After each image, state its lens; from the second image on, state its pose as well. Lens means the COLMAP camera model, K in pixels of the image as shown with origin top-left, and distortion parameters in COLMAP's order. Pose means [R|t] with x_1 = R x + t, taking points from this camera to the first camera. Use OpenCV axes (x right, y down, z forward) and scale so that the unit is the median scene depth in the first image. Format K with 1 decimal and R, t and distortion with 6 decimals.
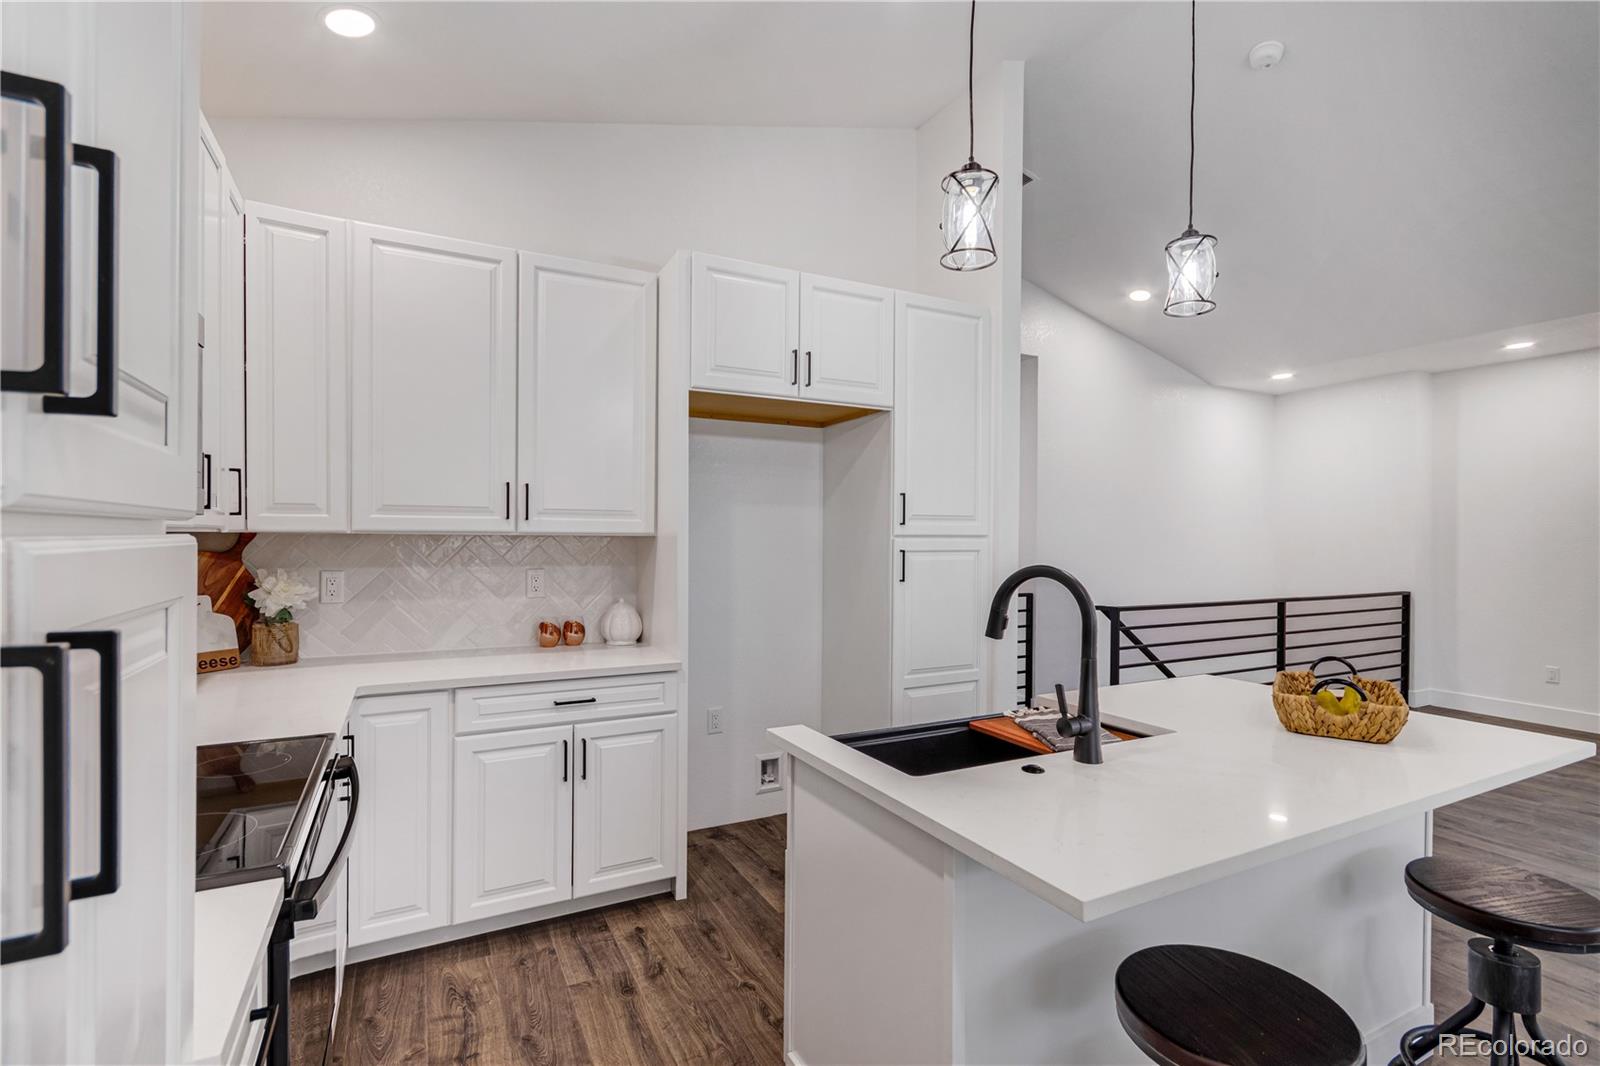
lens RADIAL K [[745.0, 0, 803.5], [0, 745.0, 537.8], [0, 0, 1]] dist [0.001495, 0.000248]
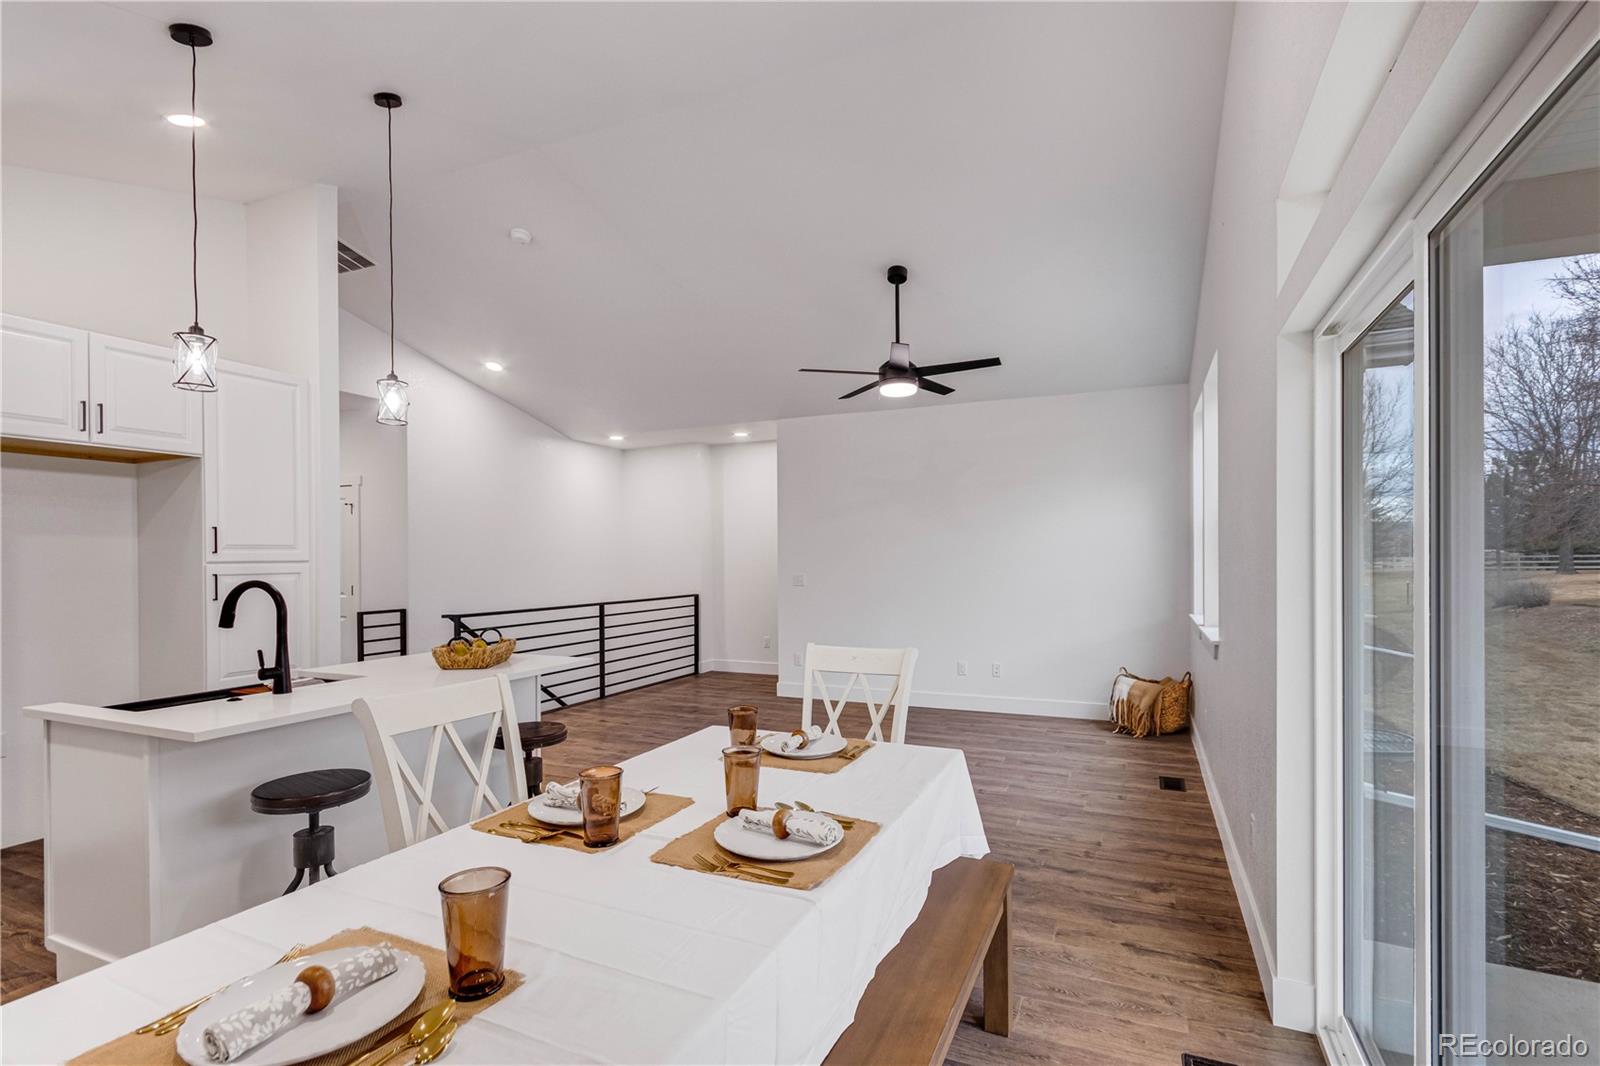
lens RADIAL K [[753.4, 0, 806.5], [0, 753.4, 561.0], [0, 0, 1]] dist [0.002506, 0.000753]
pose [[0.783337, -0.015152, 0.621412, 0.124047], [0.013154, 0.999883, 0.007799, -0.001637], [-0.621458, 0.002065, 0.783445, -0.552322]]
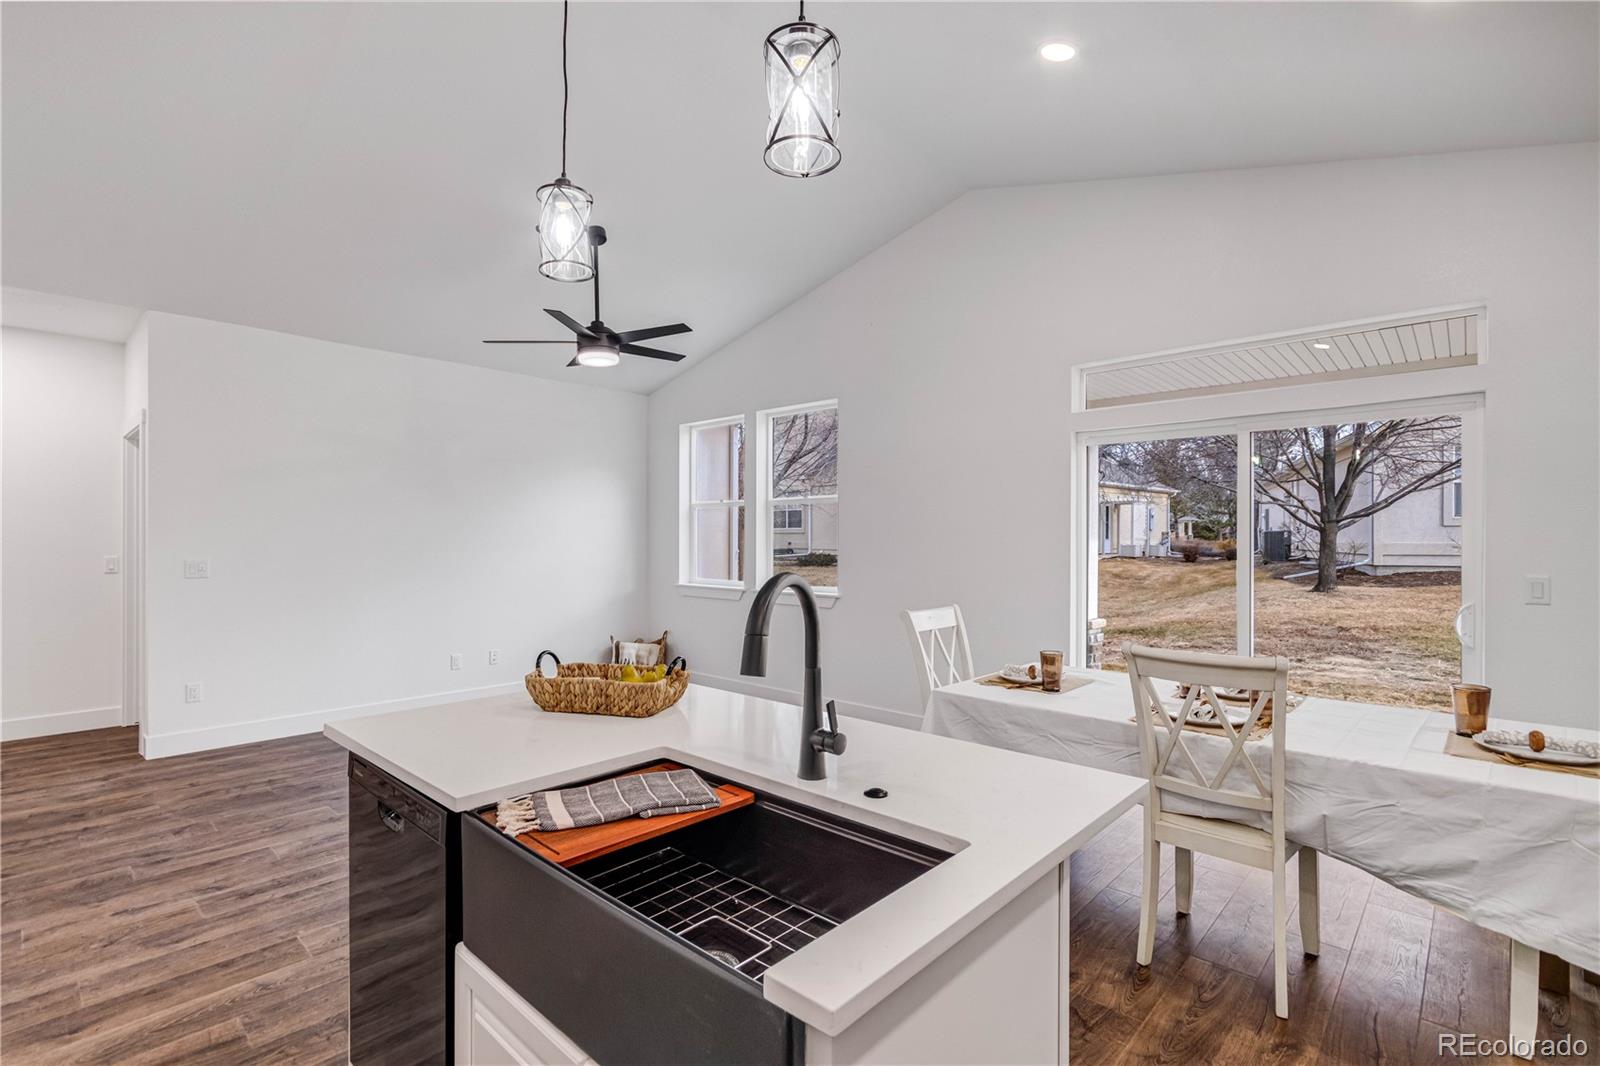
lens RADIAL K [[740.8, 0, 797.2], [0, 740.8, 518.0], [0, 0, 1]] dist [-0.000900, -0.000886]
pose [[-0.332882, 0.016962, 0.942816, -0.247526], [-0.004112, 0.999803, -0.019439, -0.003021], [-0.942960, -0.010348, -0.332747, 0.662442]]
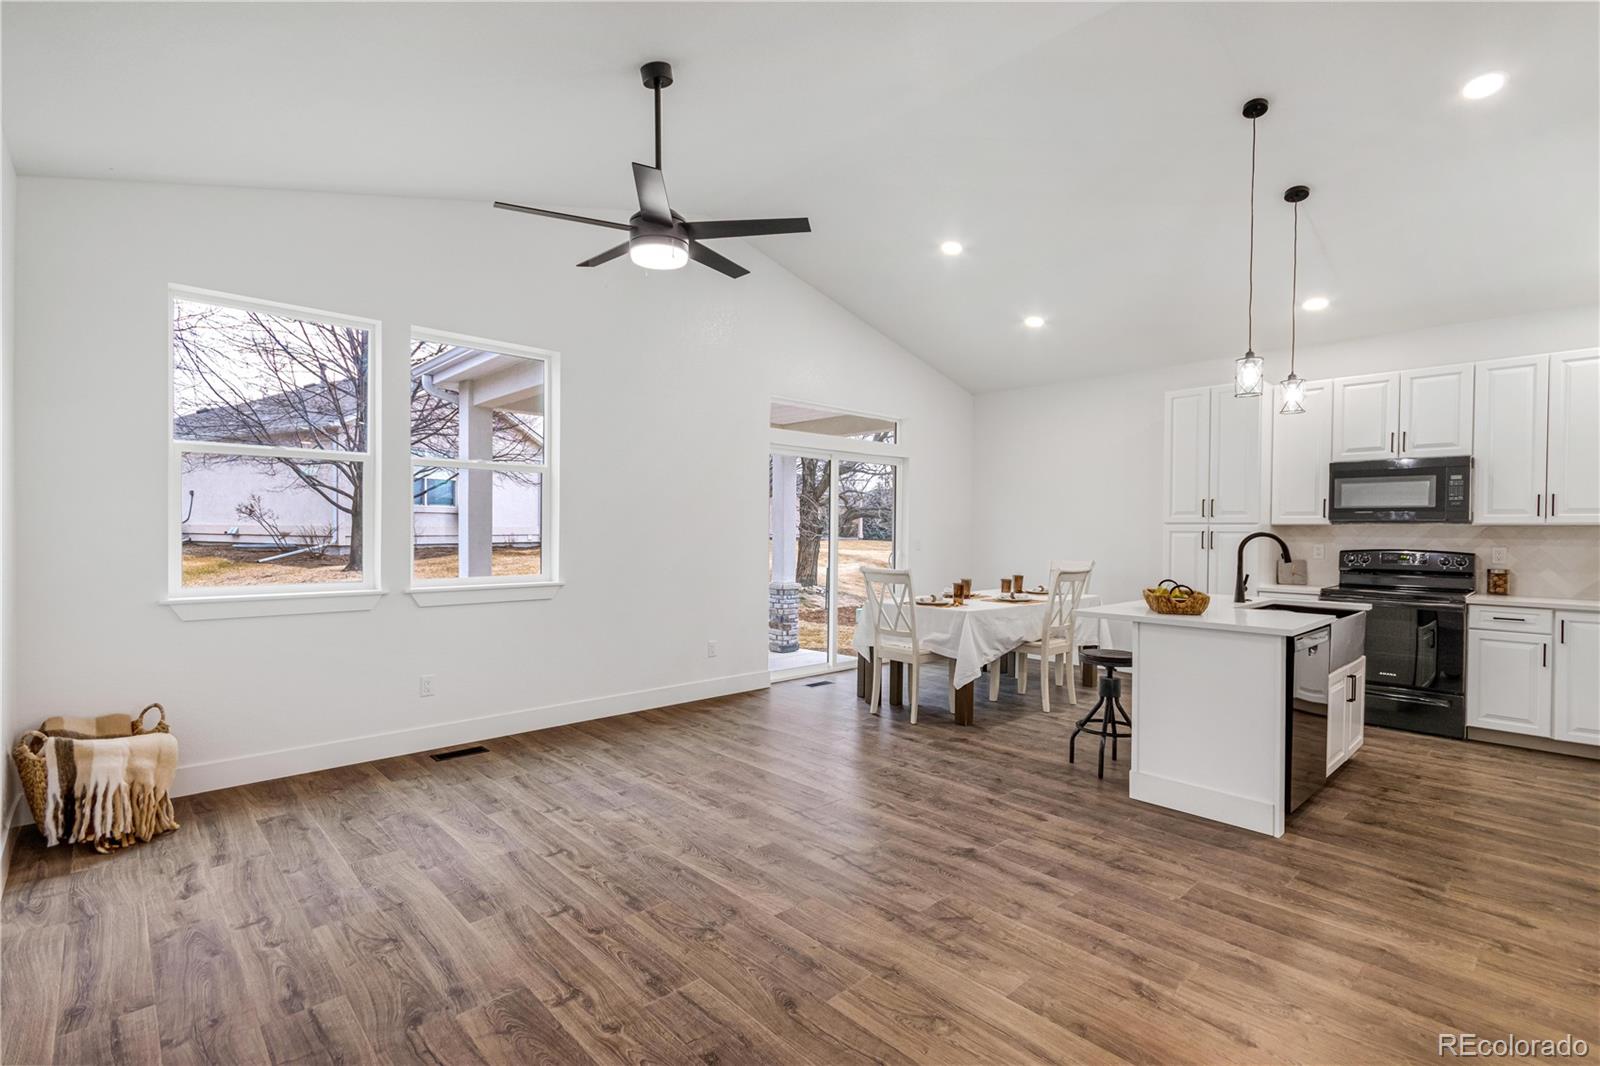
lens RADIAL K [[745.0, 0, 803.5], [0, 745.0, 537.8], [0, 0, 1]] dist [0.001495, 0.000248]
pose [[-0.961931, -0.014011, -0.272933, 1.324908], [-0.017352, 0.999801, 0.009830, 0.030347], [0.272741, 0.014191, -0.961983, 1.580135]]
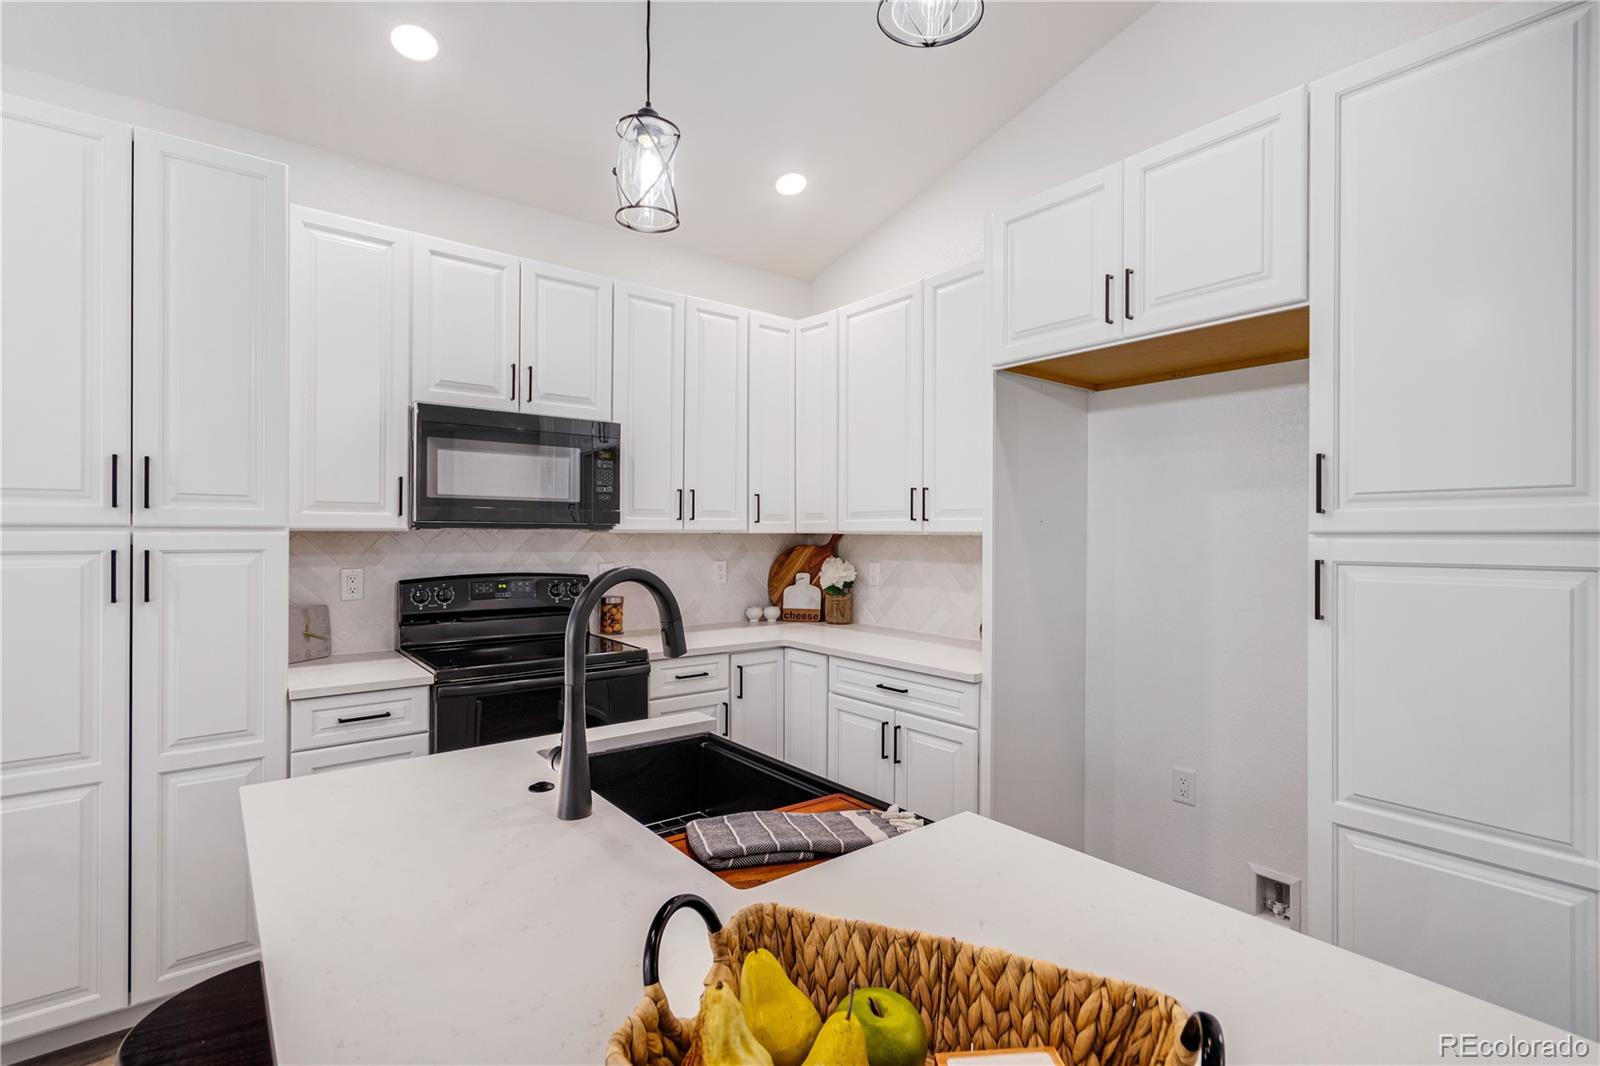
lens RADIAL K [[750.7, 0, 800.0], [0, 750.7, 533.0], [0, 0, 1]] dist [0.000433, 0.000117]
pose [[0.183382, -0.007648, -0.983012, 0.598762], [-0.004981, 0.999950, -0.008709, 0.003872], [0.983029, 0.006493, 0.183335, 0.539365]]
